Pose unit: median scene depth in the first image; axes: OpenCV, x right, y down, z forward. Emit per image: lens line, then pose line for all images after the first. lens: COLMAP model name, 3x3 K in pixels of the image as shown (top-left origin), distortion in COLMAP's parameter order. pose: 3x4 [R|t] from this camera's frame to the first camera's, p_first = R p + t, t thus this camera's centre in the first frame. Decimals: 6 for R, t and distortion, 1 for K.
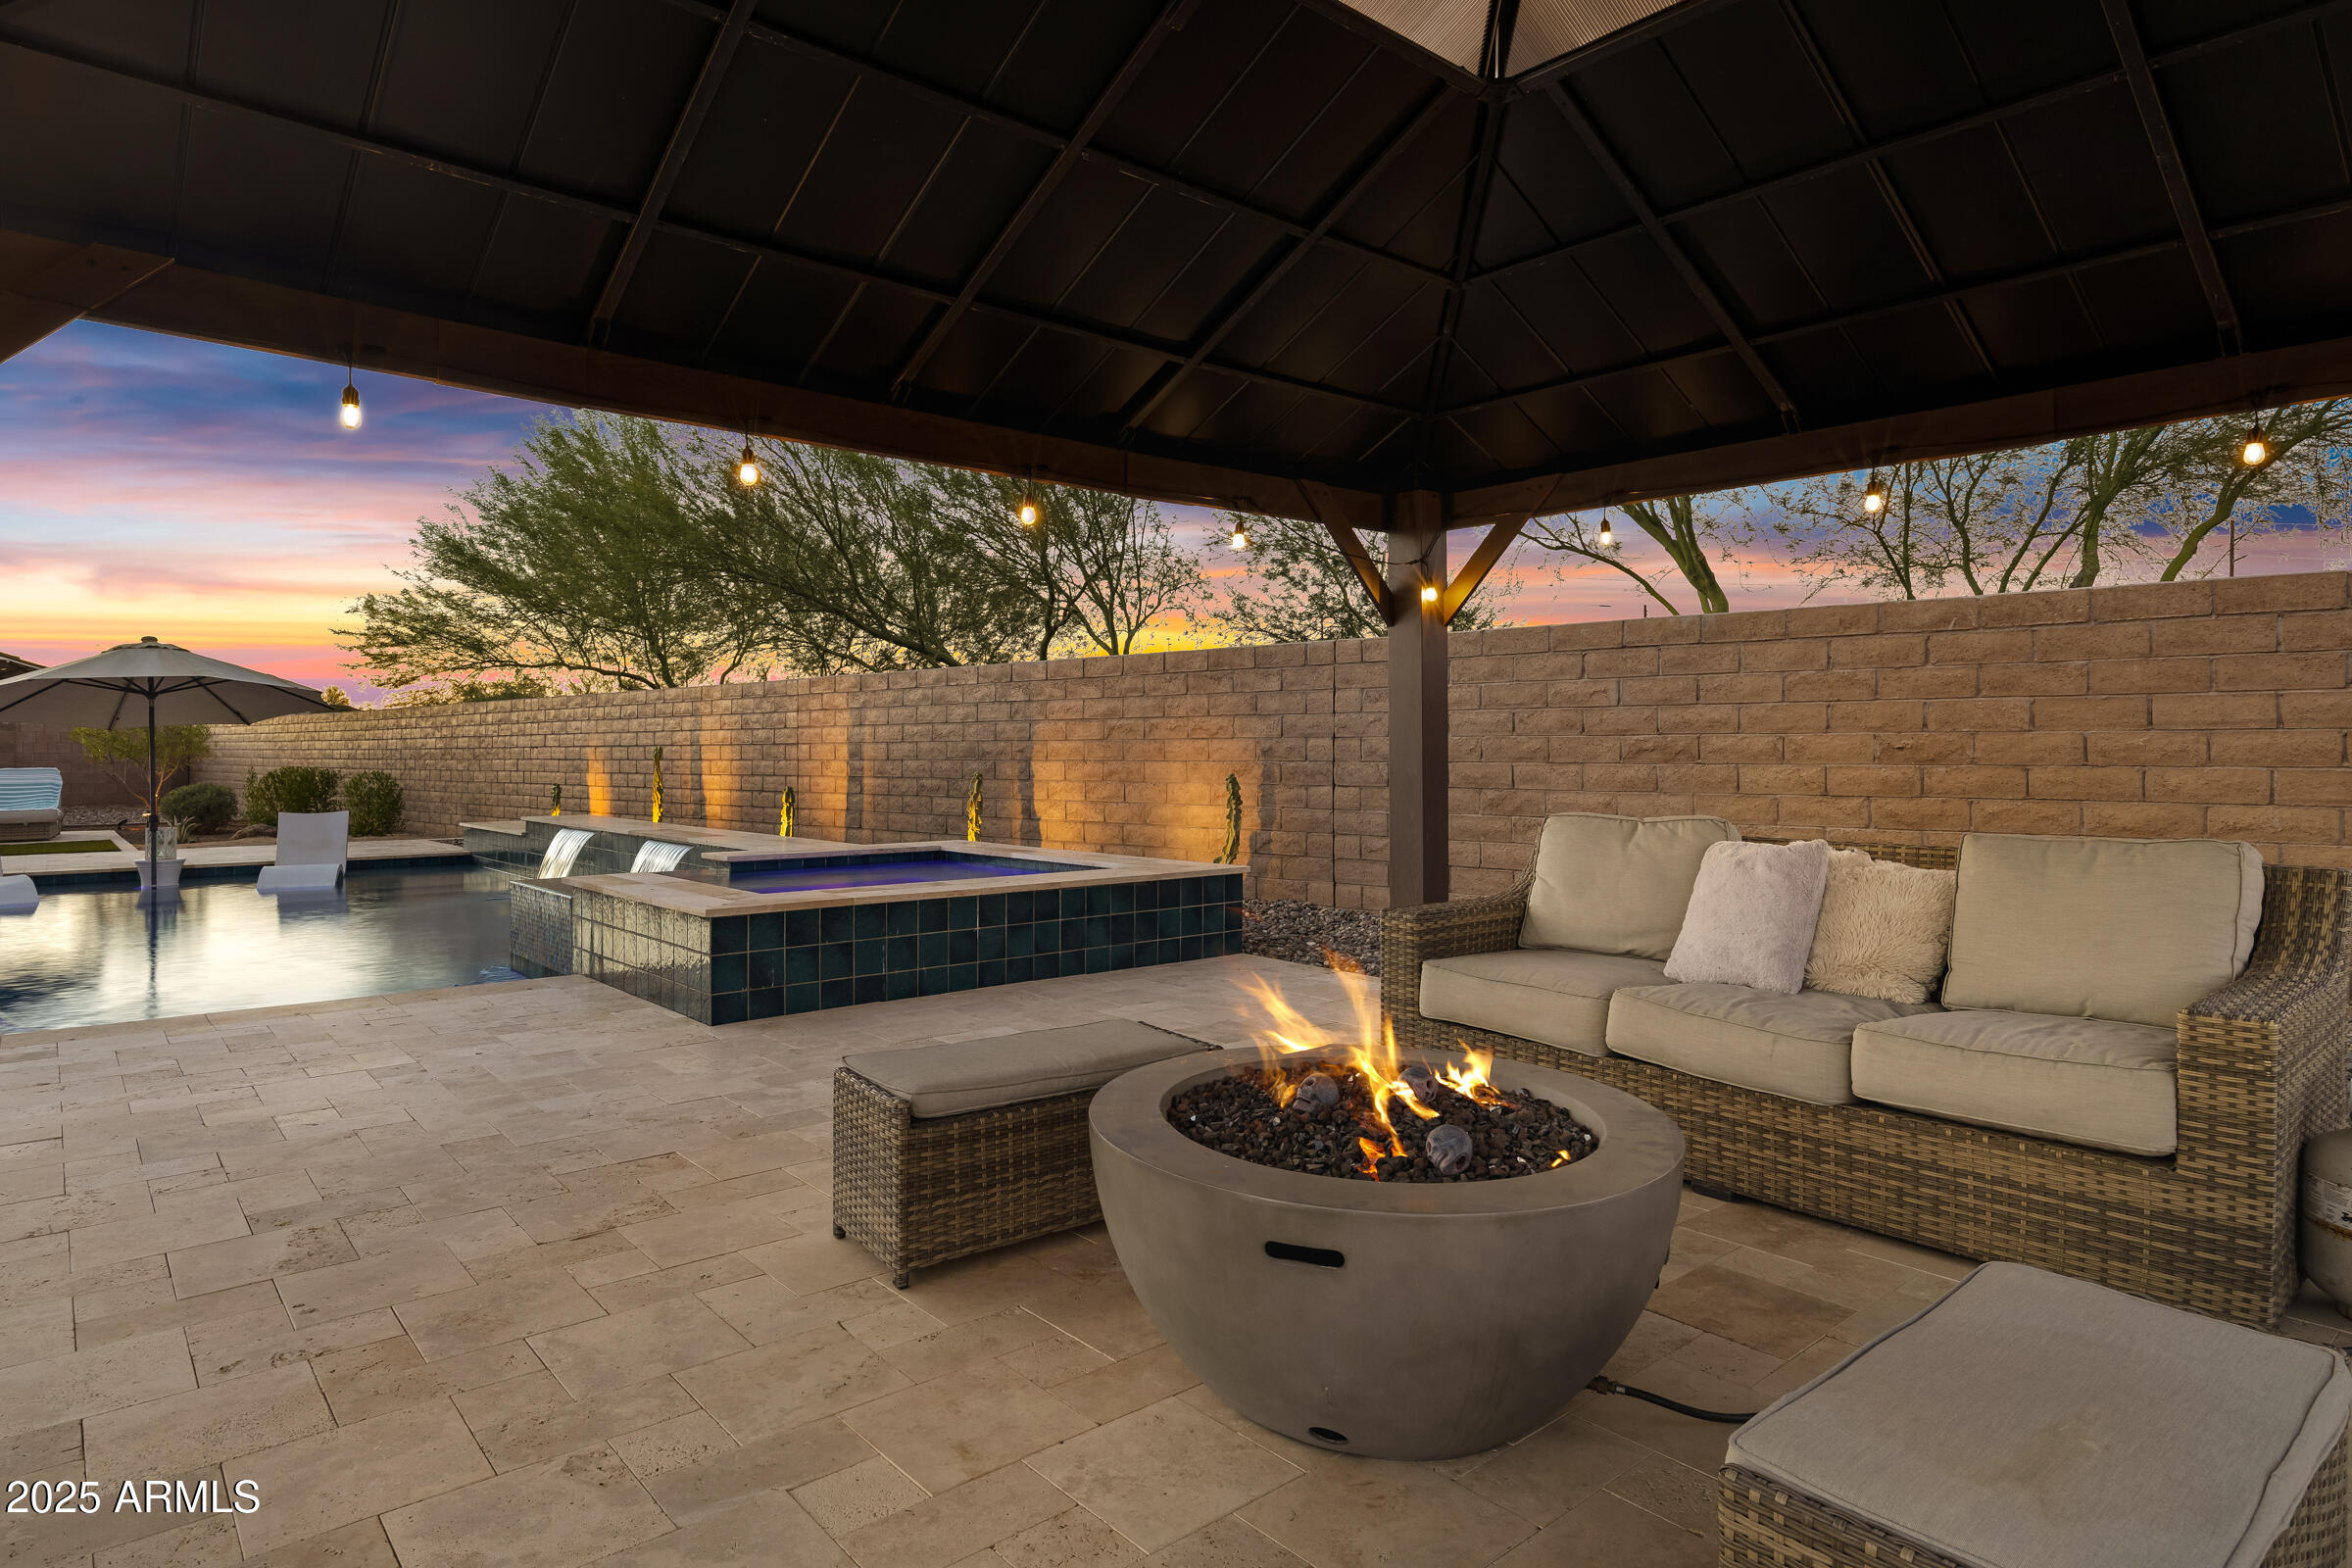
lens RADIAL K [[1312.0, 0, 1185.7], [0, 1312.0, 783.9], [0, 0, 1]] dist [0.017283, 0.000165]
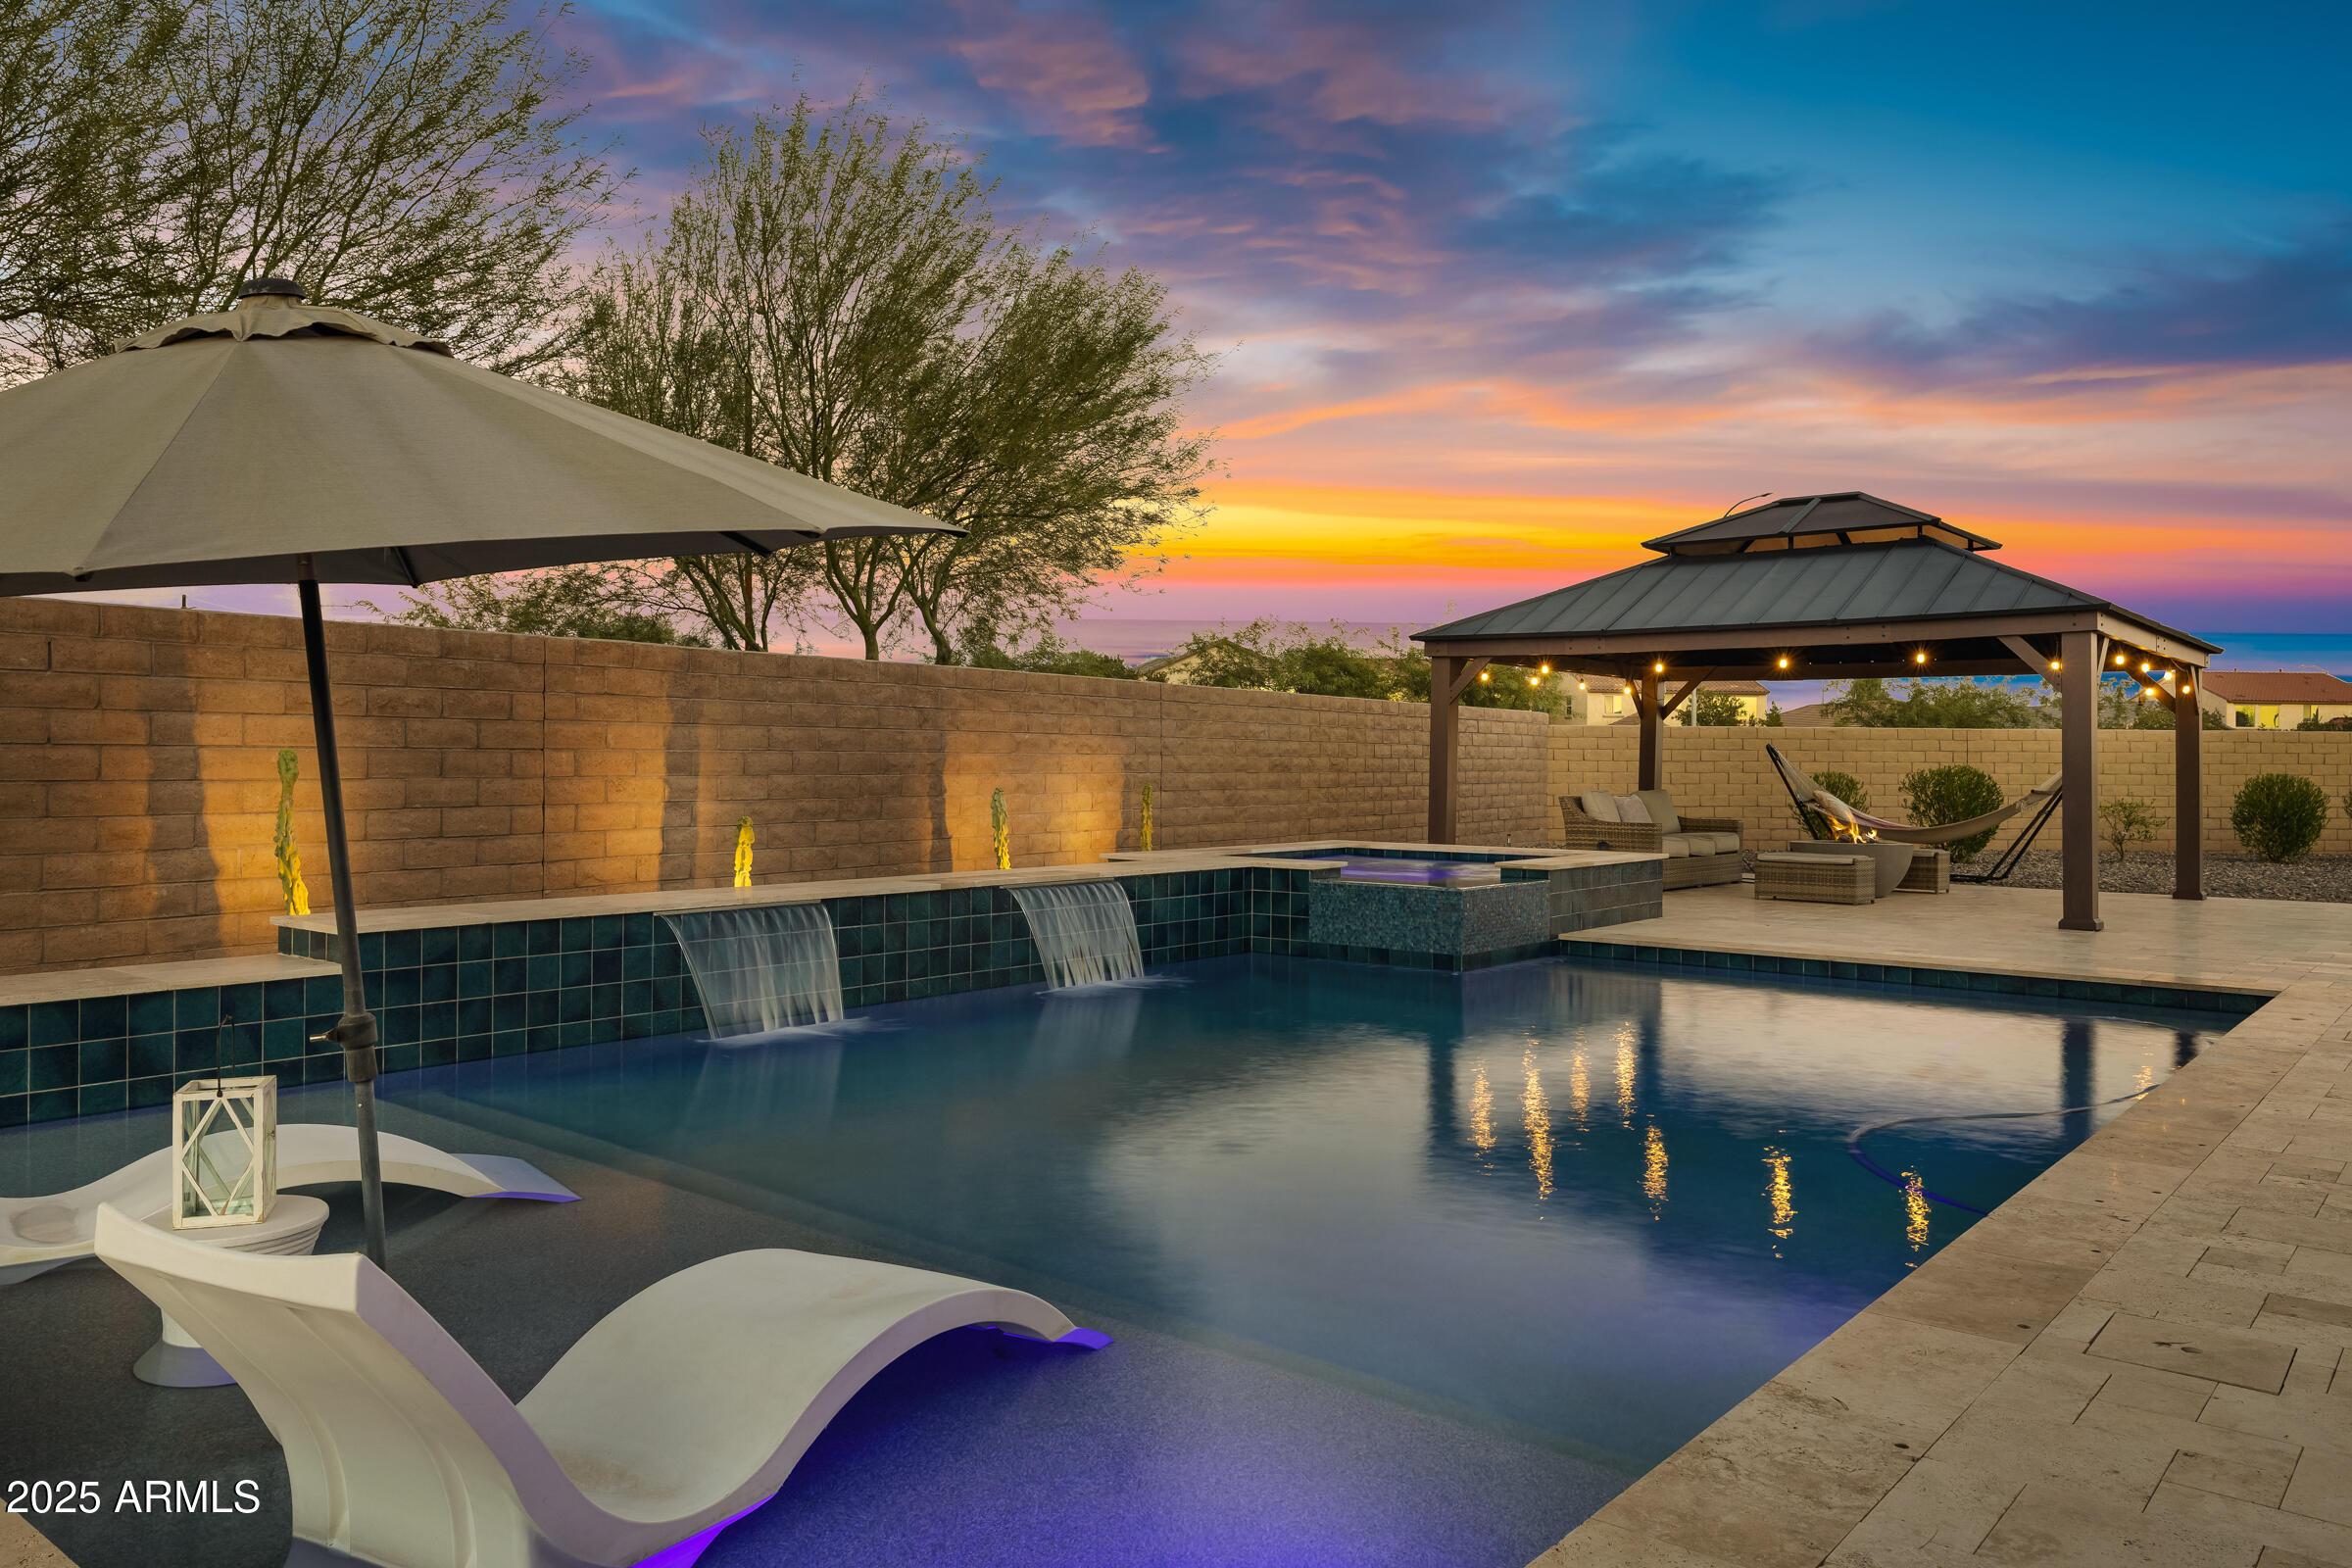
lens RADIAL K [[1653.4, 0, 1192.7], [0, 1653.4, 777.9], [0, 0, 1]] dist [-0.004909, 0.000672]
pose [[-0.163185, -0.014617, 0.986487, -1.492558], [0.011199, 0.999798, 0.016666, -0.037909], [-0.986532, 0.013767, -0.162988, 1.186023]]
